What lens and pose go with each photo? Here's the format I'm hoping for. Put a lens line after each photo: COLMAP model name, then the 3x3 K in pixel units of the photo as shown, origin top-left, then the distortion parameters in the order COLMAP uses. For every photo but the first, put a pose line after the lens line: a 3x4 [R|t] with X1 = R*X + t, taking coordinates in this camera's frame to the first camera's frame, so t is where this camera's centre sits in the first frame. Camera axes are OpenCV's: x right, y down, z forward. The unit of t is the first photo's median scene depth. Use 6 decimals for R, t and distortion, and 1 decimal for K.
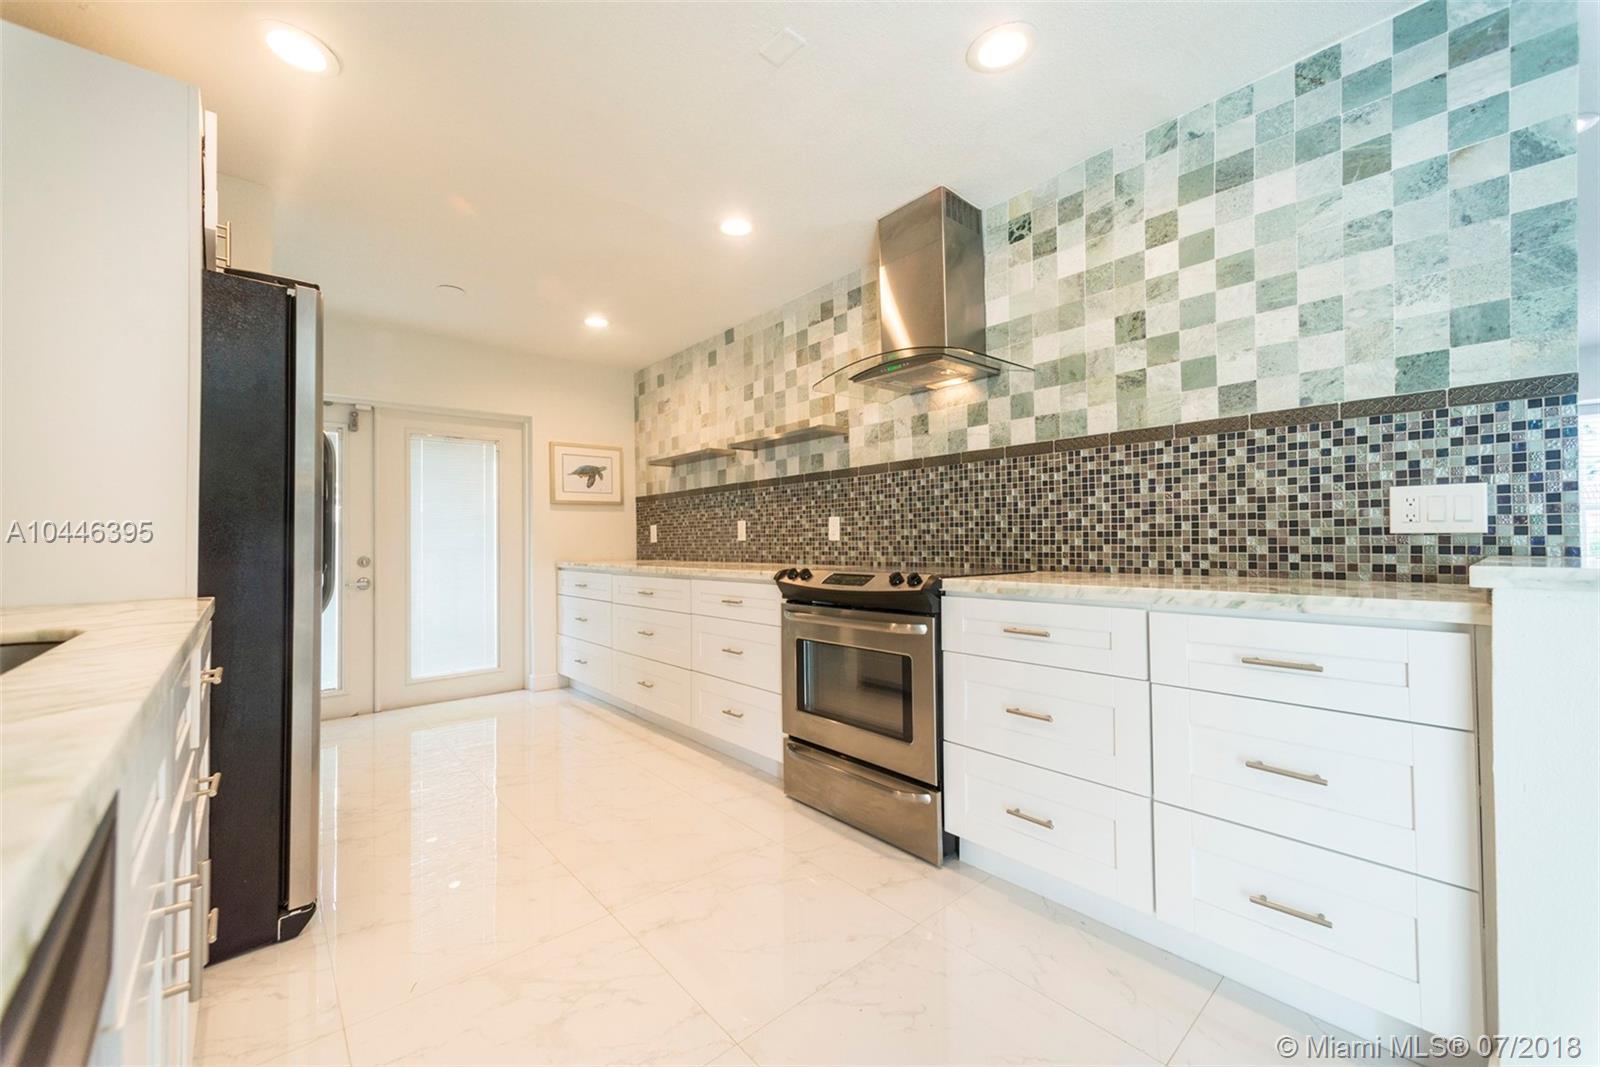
lens RADIAL K [[619.6, 0, 796.5], [0, 619.6, 531.5], [0, 0, 1]] dist [0.010638, -0.000916]
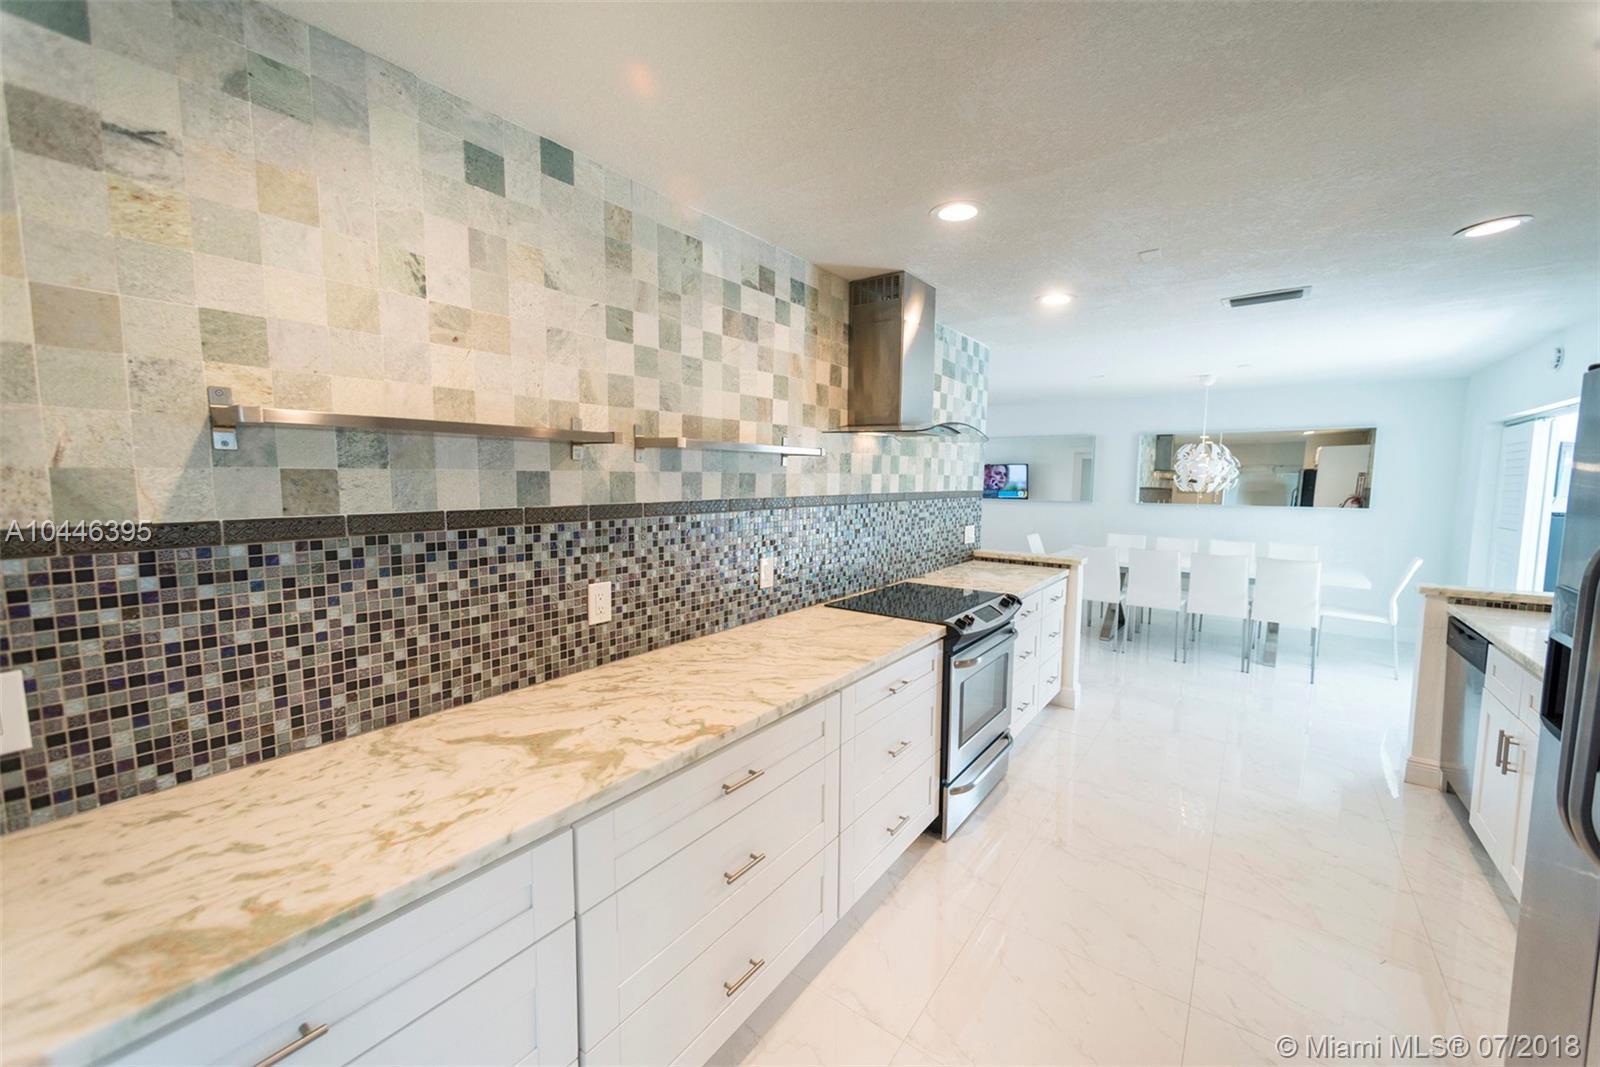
lens RADIAL K [[619.6, 0, 796.5], [0, 619.6, 531.5], [0, 0, 1]] dist [0.010638, -0.000916]
pose [[-0.207713, -0.081139, 0.974819, -0.631694], [-0.024507, 0.996673, 0.077736, -0.105729], [-0.977883, -0.007743, -0.209011, 1.006788]]
